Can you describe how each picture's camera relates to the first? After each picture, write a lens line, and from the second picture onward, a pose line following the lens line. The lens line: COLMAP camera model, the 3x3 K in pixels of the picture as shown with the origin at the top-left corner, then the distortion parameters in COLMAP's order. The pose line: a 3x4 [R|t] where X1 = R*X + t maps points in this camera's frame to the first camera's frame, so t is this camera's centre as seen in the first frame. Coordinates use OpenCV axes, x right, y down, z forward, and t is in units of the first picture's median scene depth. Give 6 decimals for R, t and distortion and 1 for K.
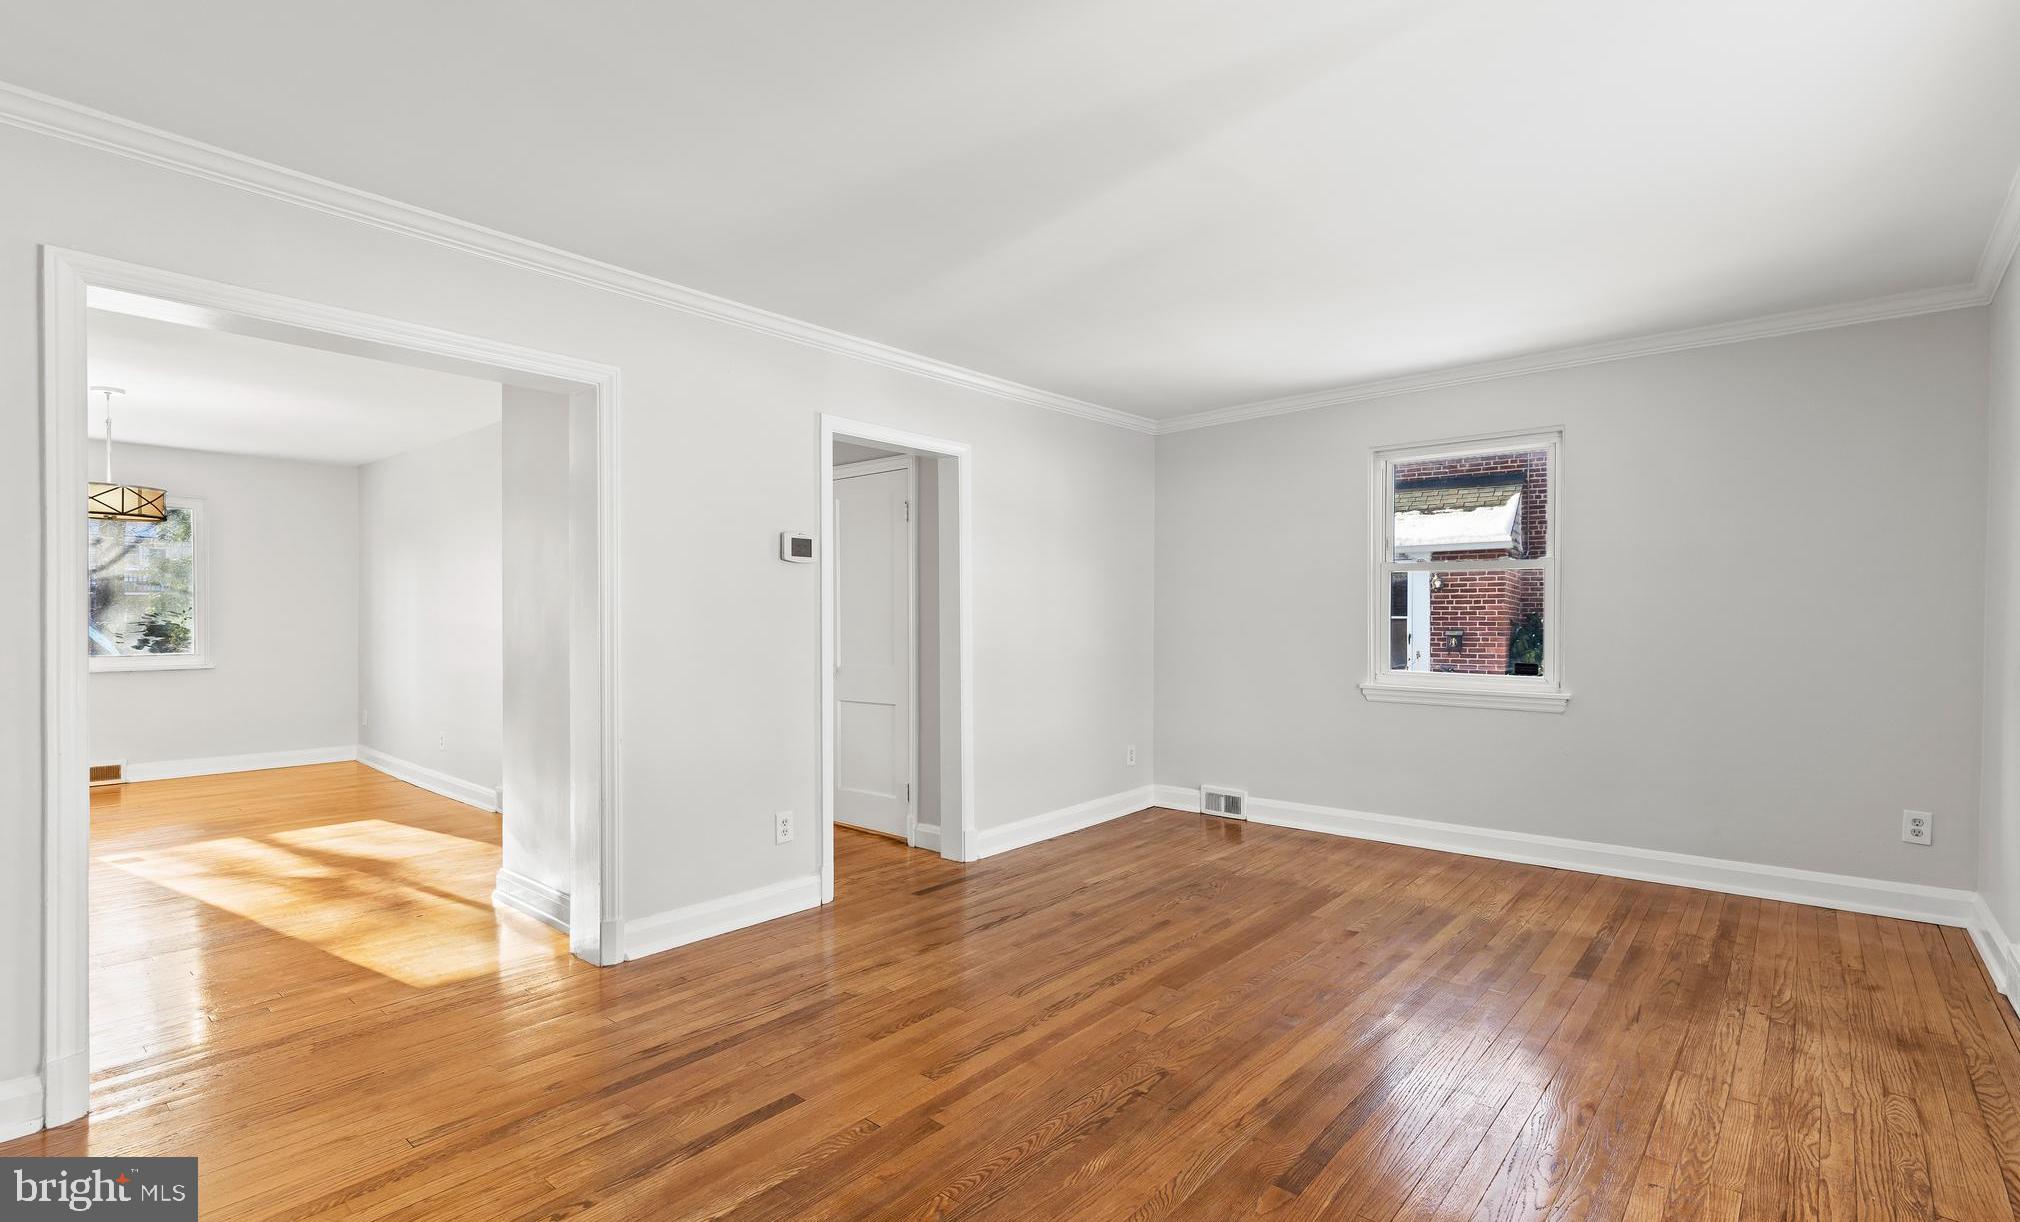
lens RADIAL K [[931.4, 0, 1028.4], [0, 931.4, 615.6], [0, 0, 1]] dist [0.014961, 0.000024]
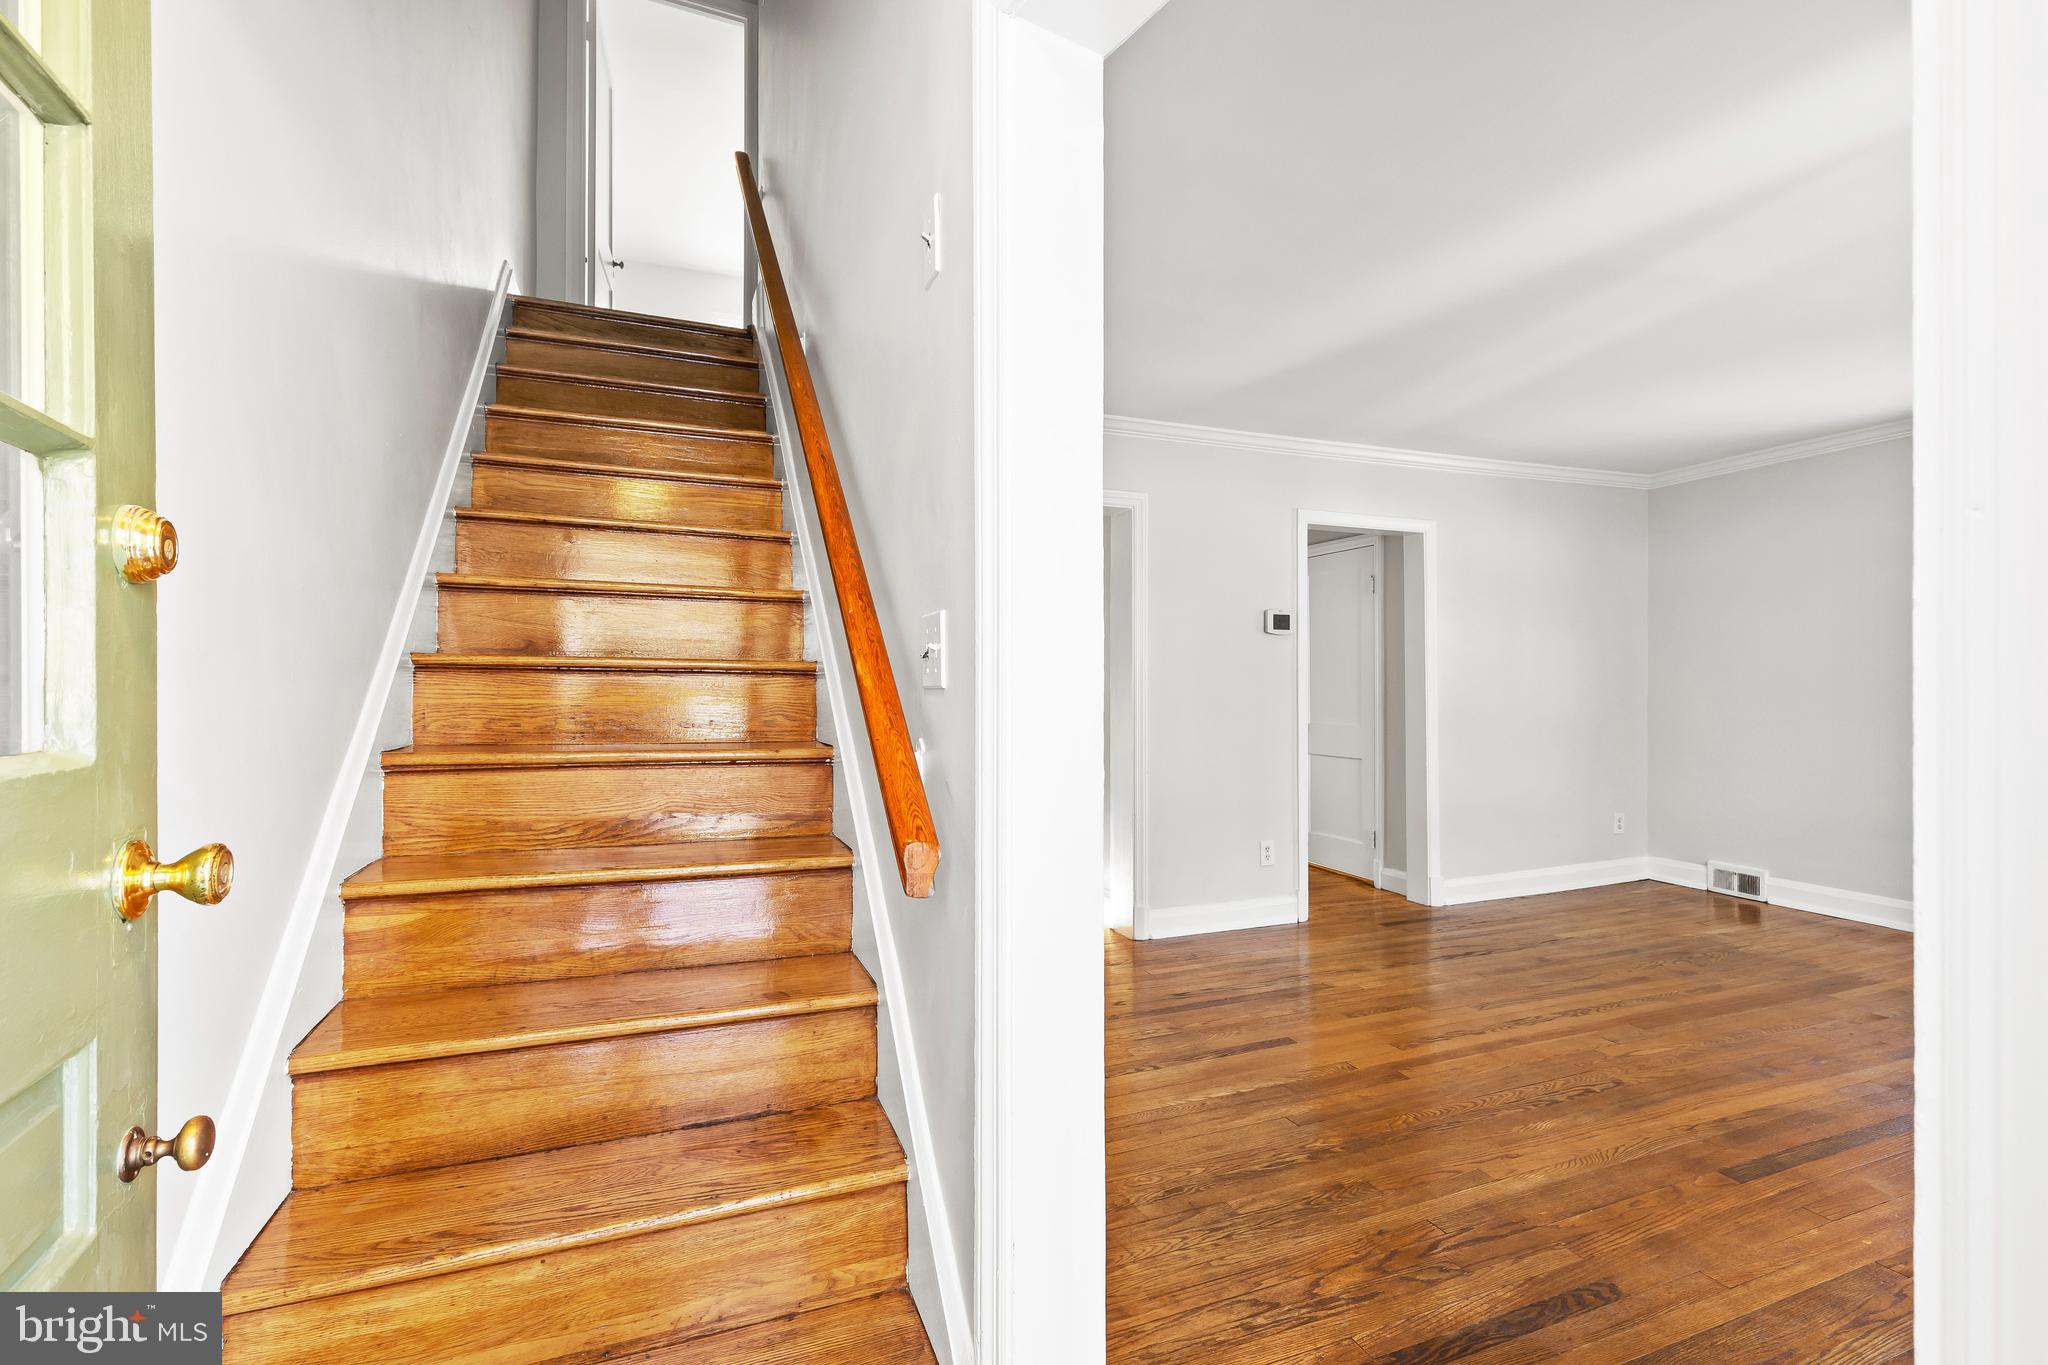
lens RADIAL K [[933.4, 0, 1016.2], [0, 933.4, 671.7], [0, 0, 1]] dist [0.001644, 0.000100]
pose [[0.882461, -0.001653, -0.470382, 0.023044], [-0.001127, 0.999984, -0.005629, -0.001910], [0.470384, 0.005498, 0.882445, -0.240969]]
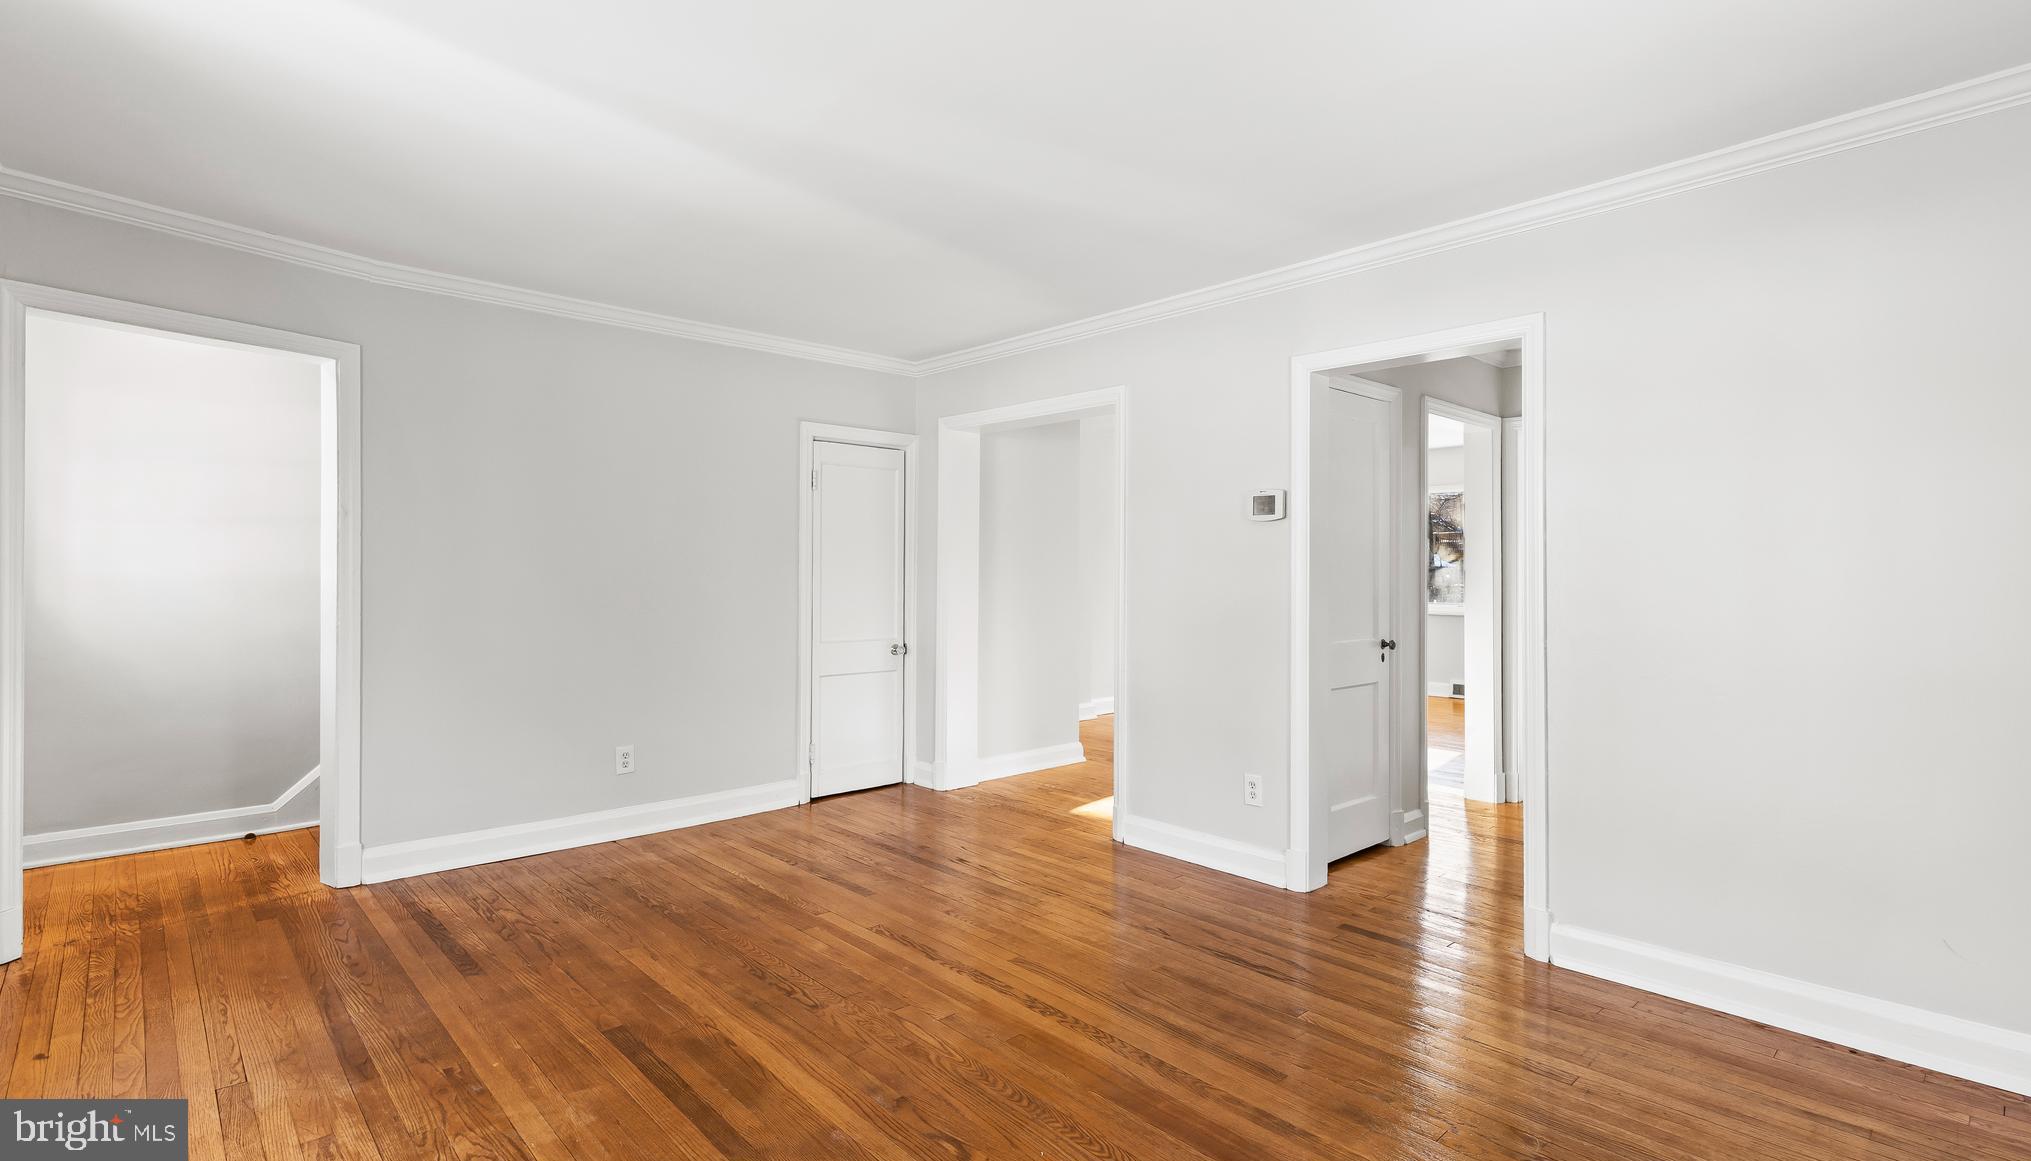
lens RADIAL K [[947.7, 0, 1015.5], [0, 947.7, 580.5], [0, 0, 1]] dist [0.007695, 0.000197]
pose [[-0.120192, 0.009733, -0.992703, 0.818467], [-0.002528, 0.999946, 0.010110, -0.004447], [0.992747, 0.003724, -0.120161, 0.935969]]
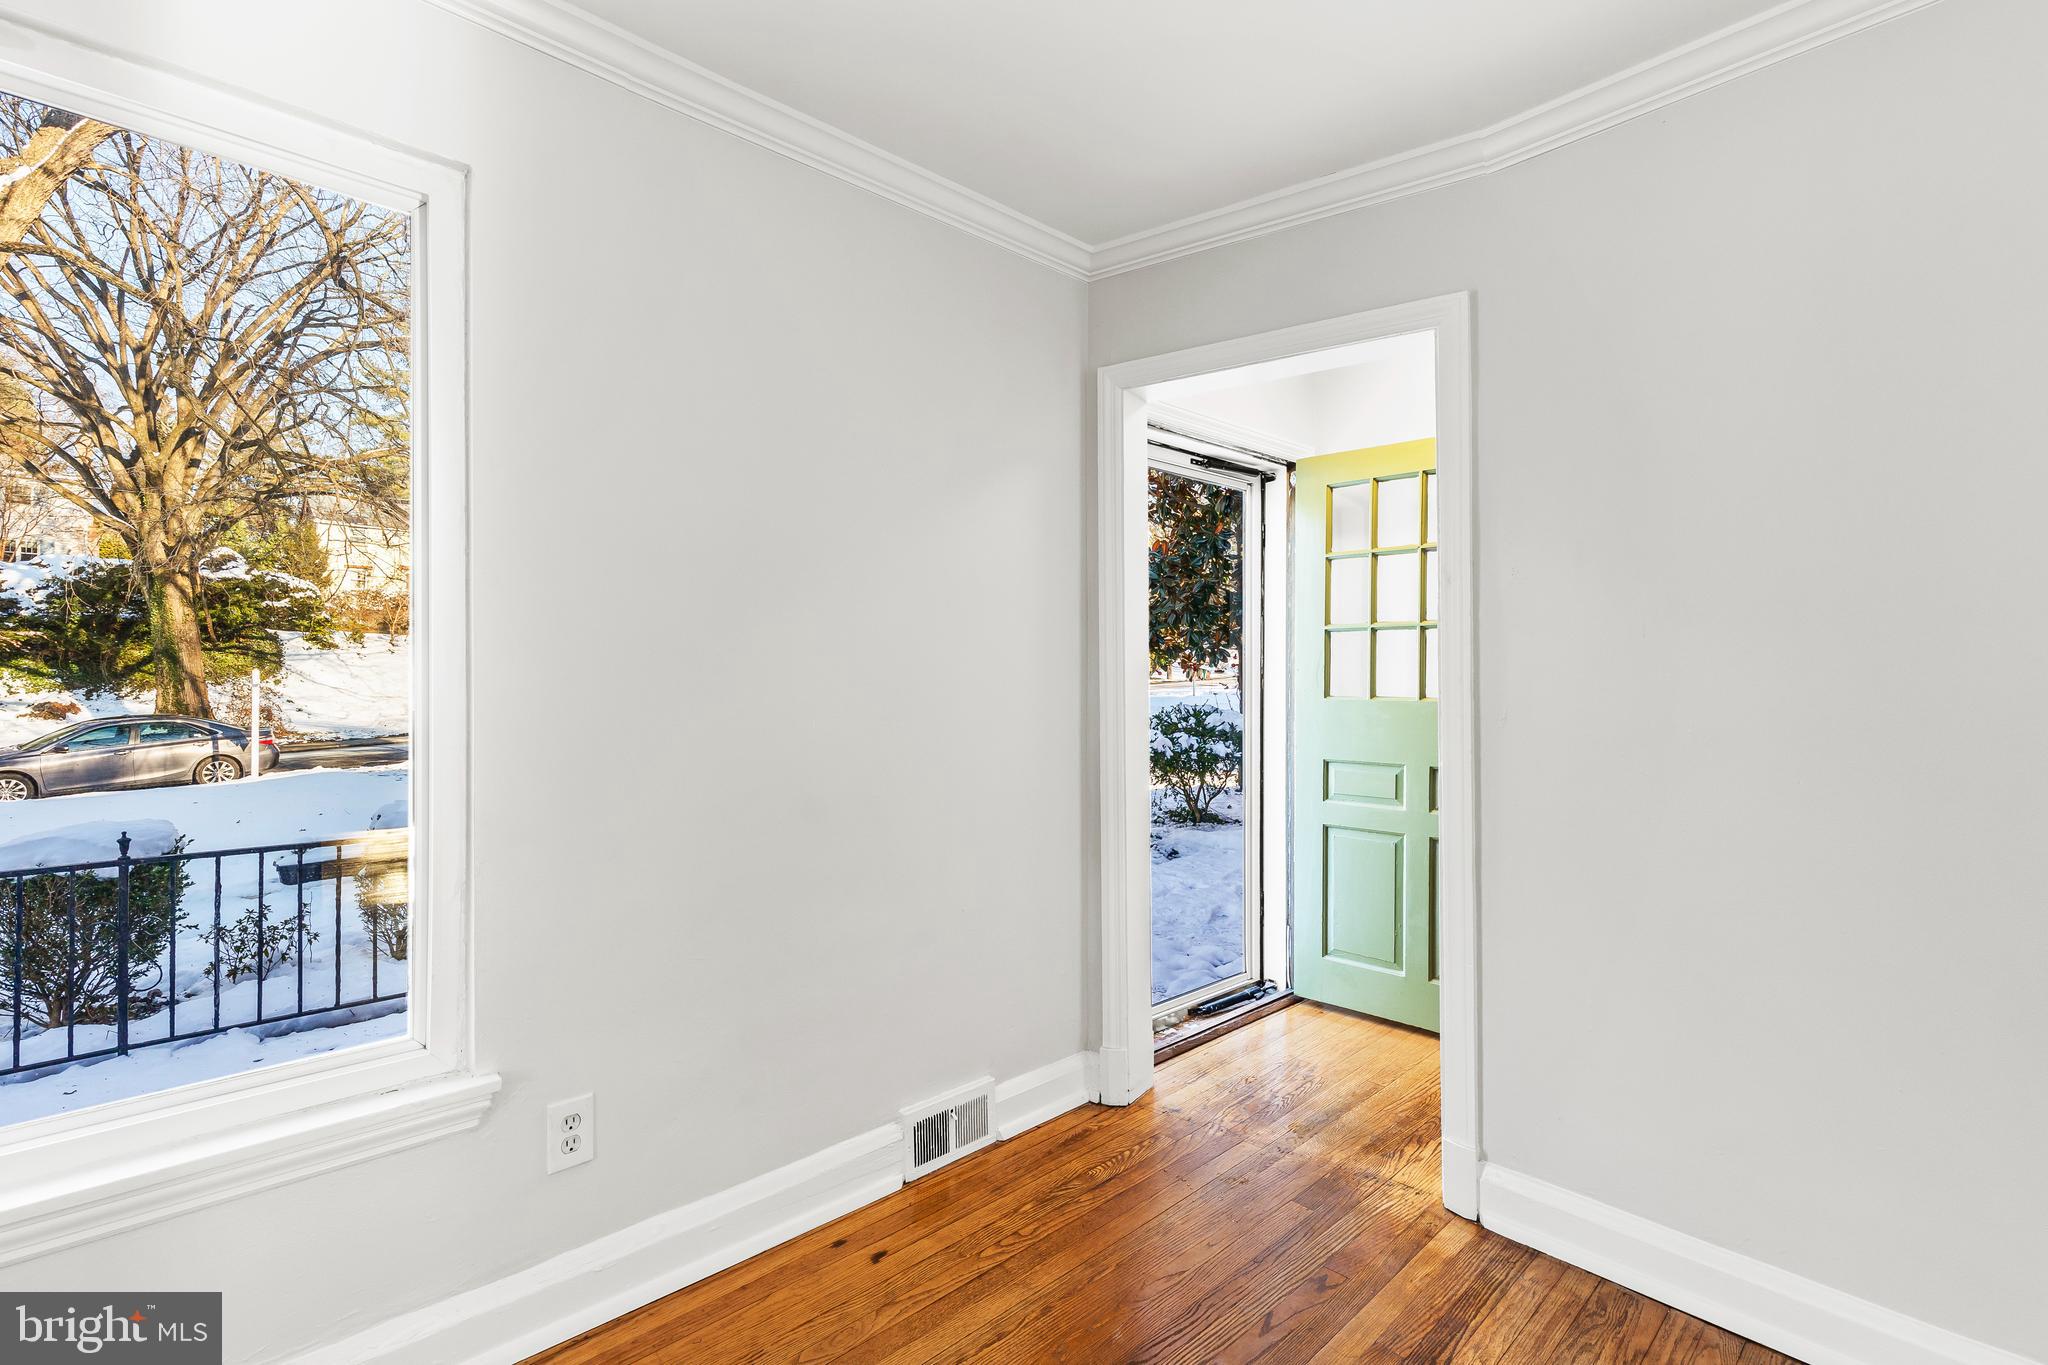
lens RADIAL K [[931.0, 0, 1033.7], [0, 931.0, 683.1], [0, 0, 1]] dist [0.003408, 0.000450]
pose [[-0.994091, 0.002618, 0.108517, 0.088198], [0.002449, 0.999996, -0.001689, 0.001069], [-0.108521, -0.001414, -0.994093, 0.716706]]
